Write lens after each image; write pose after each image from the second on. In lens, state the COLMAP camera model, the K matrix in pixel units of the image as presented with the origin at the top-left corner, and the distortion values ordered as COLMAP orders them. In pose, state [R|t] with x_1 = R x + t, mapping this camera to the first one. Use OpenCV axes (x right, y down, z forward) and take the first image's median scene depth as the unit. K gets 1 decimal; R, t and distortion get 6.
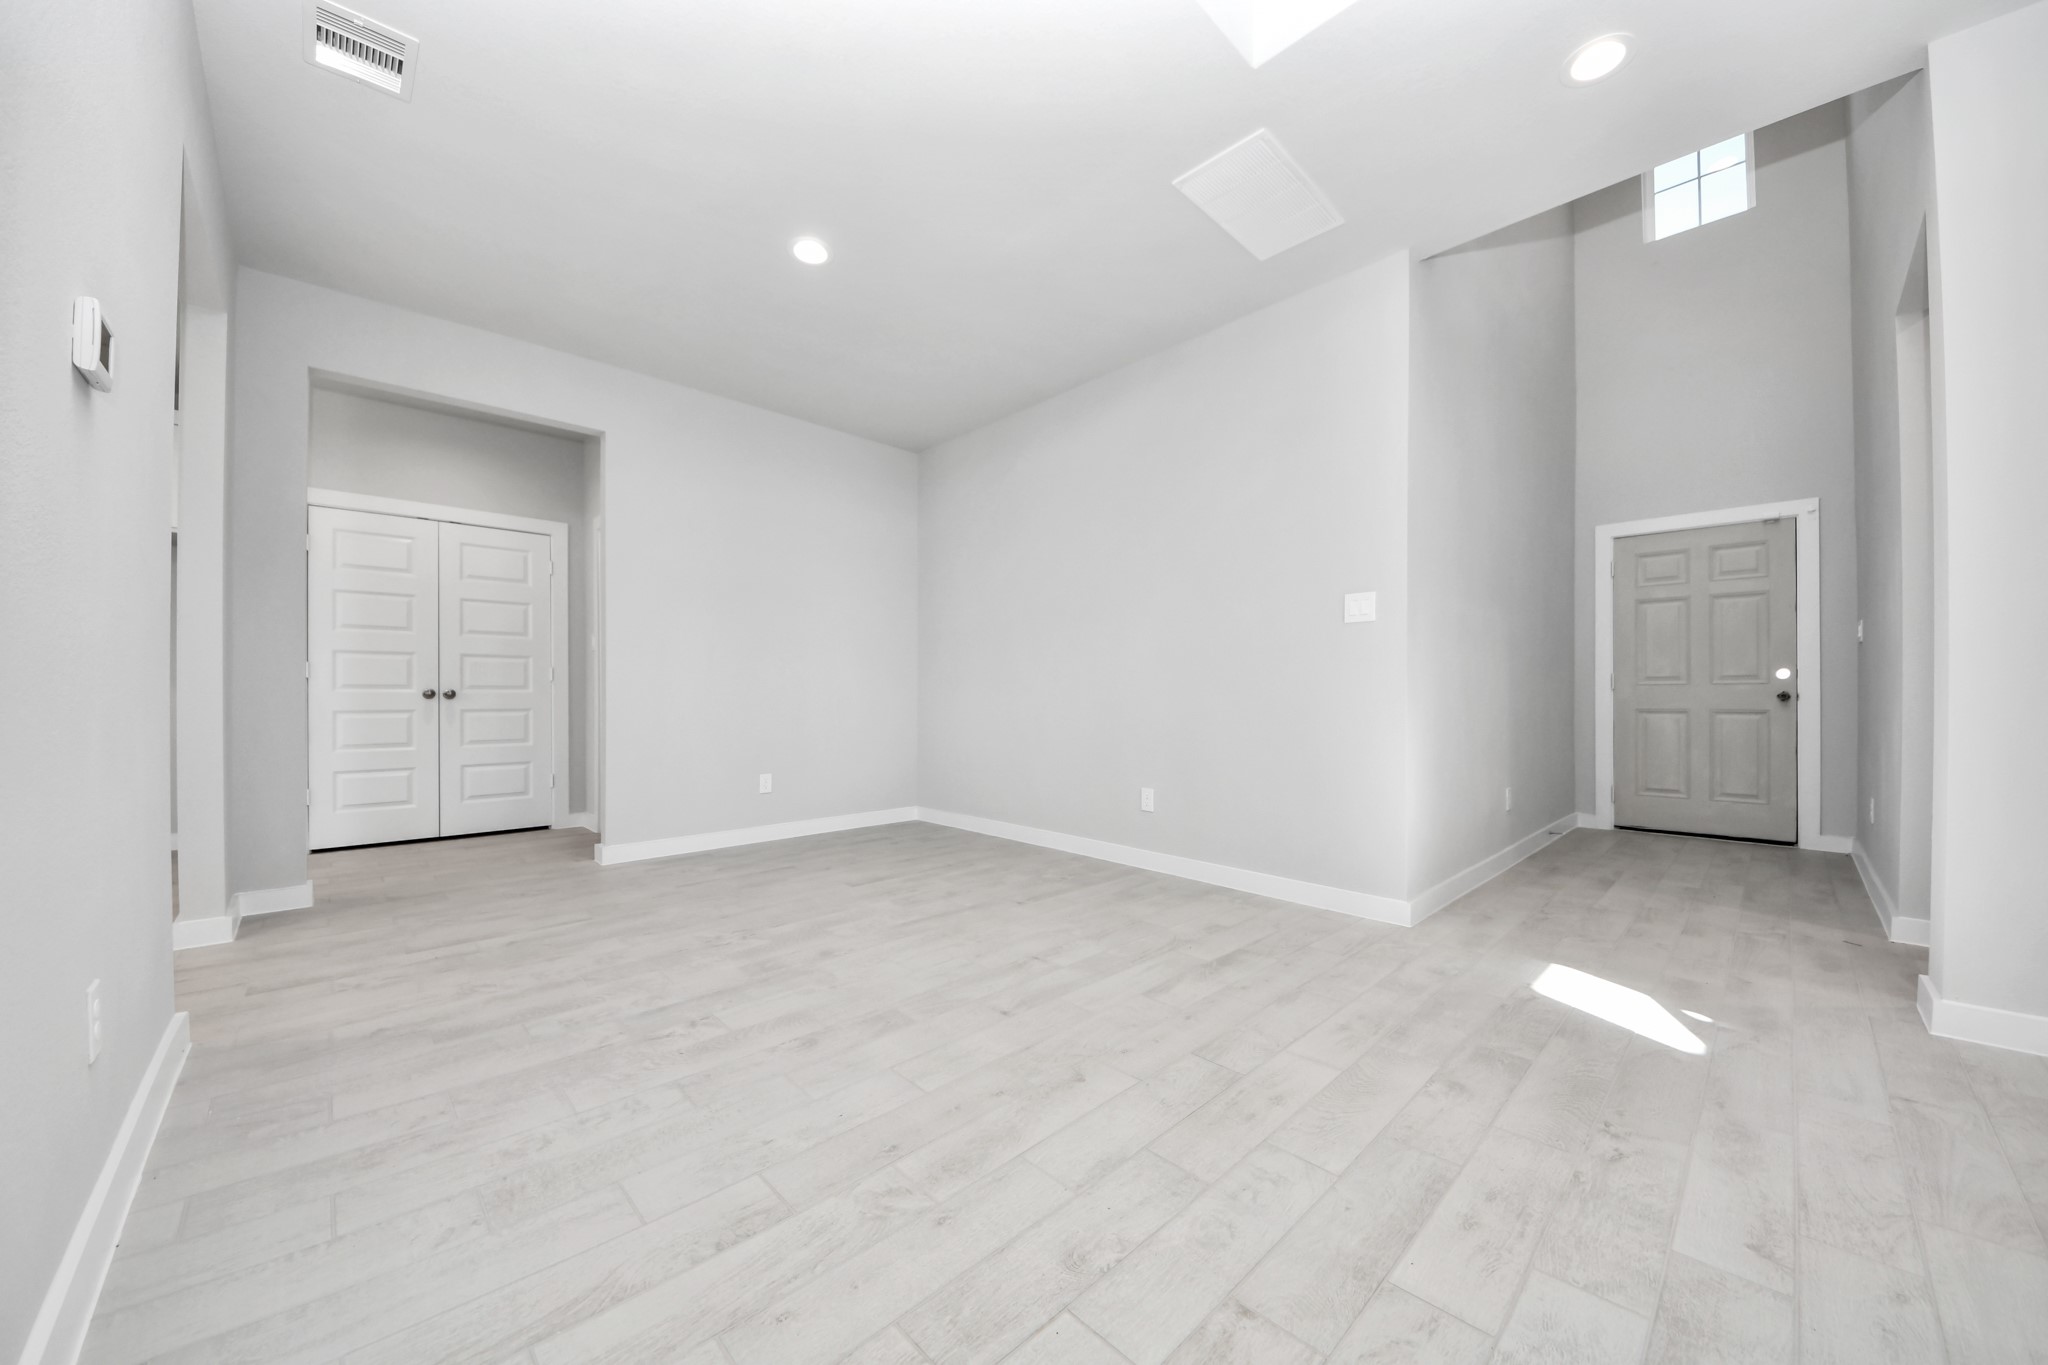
lens RADIAL K [[729.2, 0, 1022.1], [0, 729.2, 671.0], [0, 0, 1]] dist [0.047522, -0.030944]
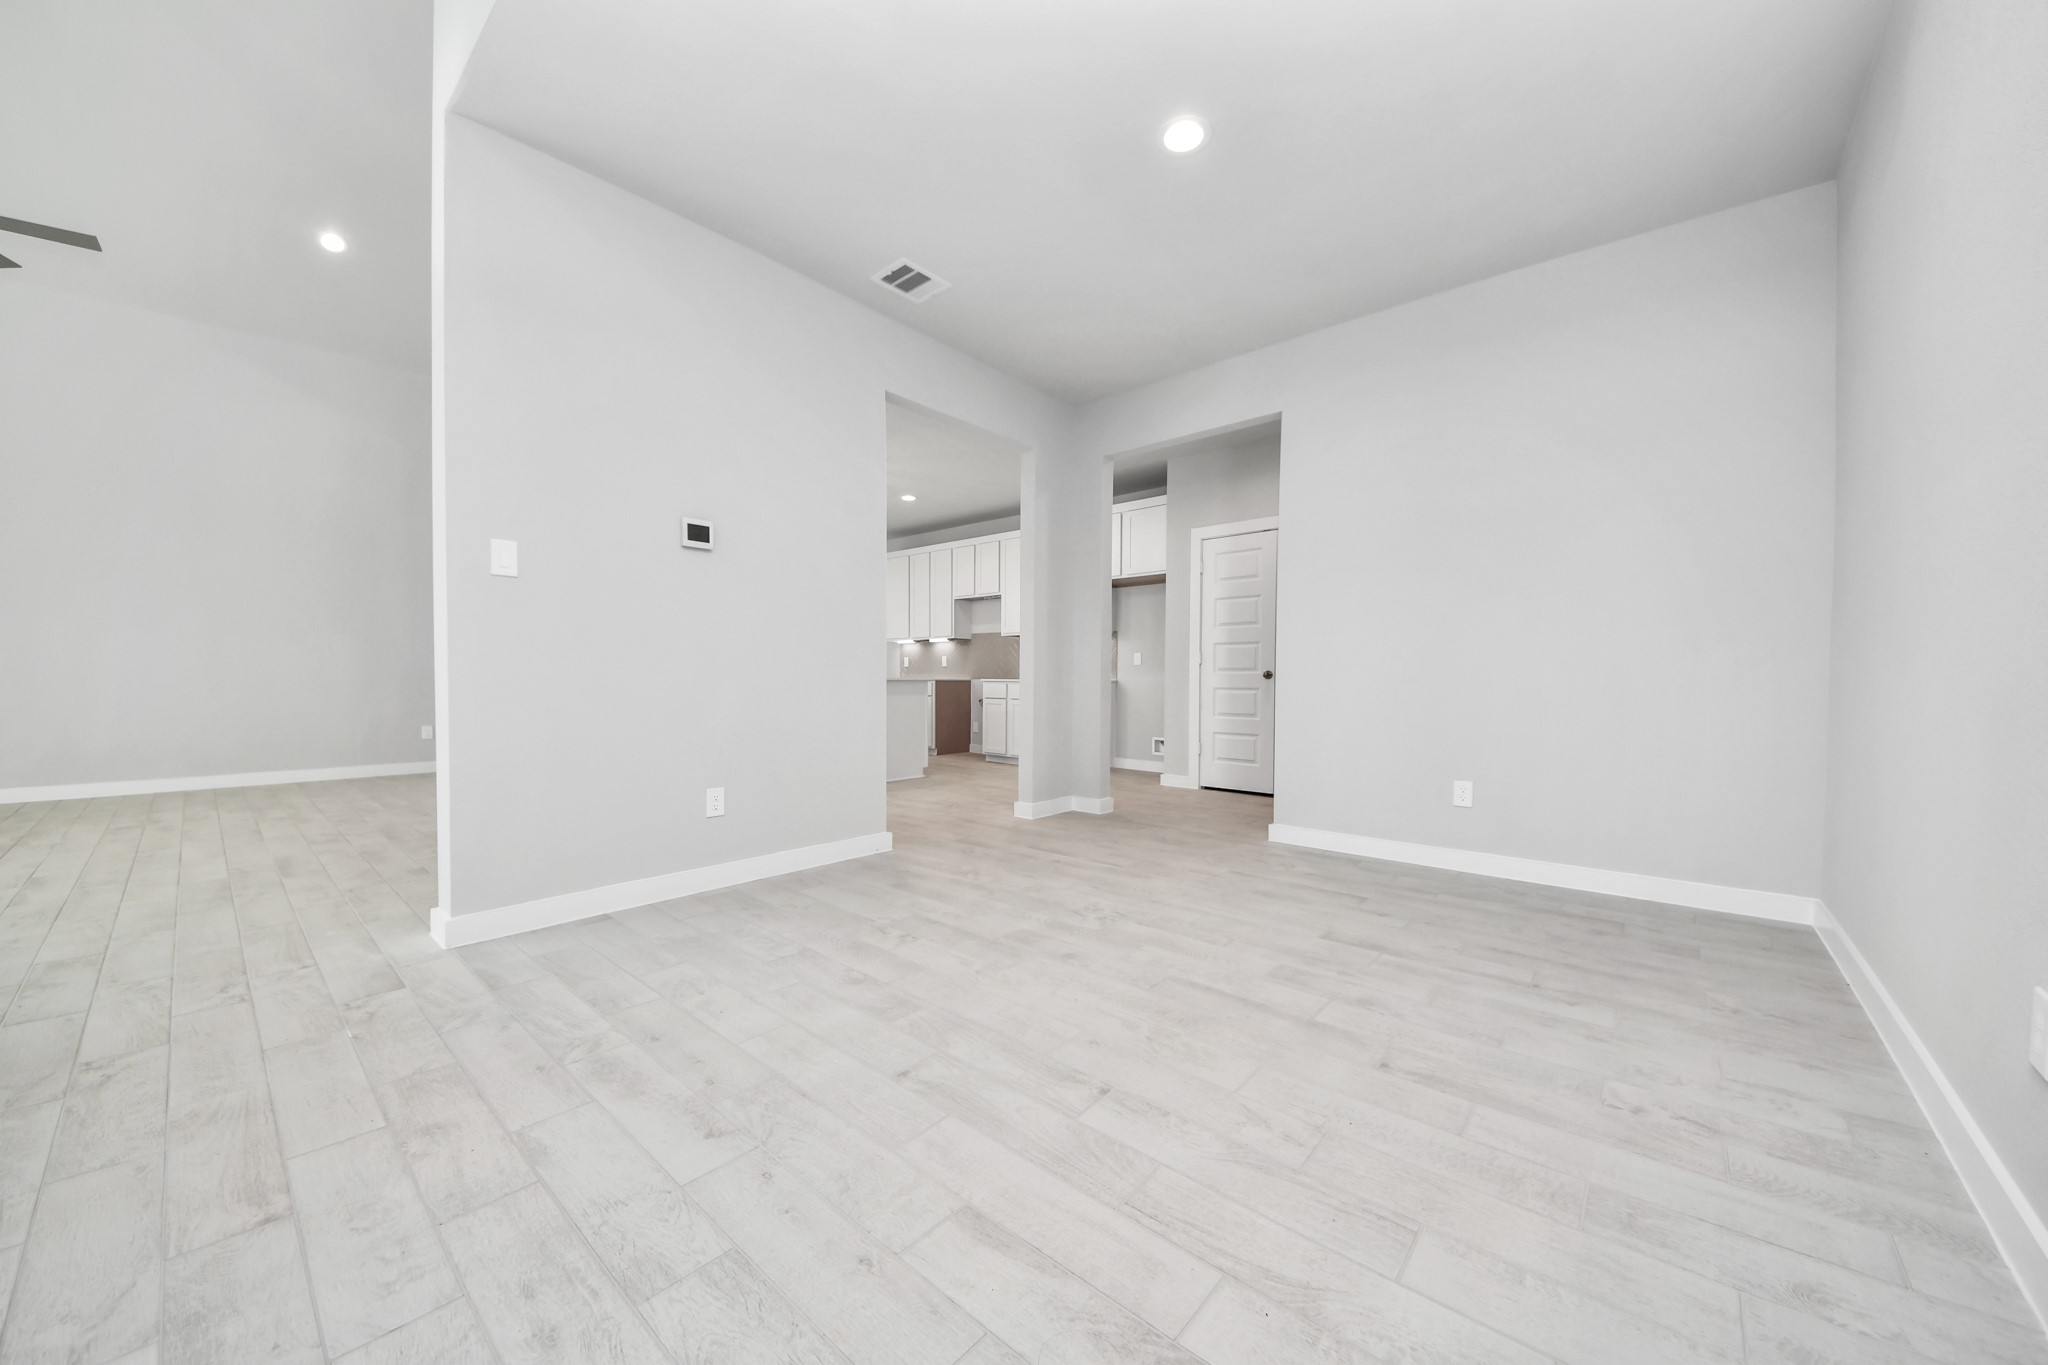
lens RADIAL K [[729.2, 0, 1022.1], [0, 729.2, 671.0], [0, 0, 1]] dist [0.047522, -0.030944]
pose [[0.073577, -0.009559, -0.997244, 0.666500], [0.031562, 0.999475, -0.007252, 0.038592], [0.996790, -0.030942, 0.073841, 0.929027]]
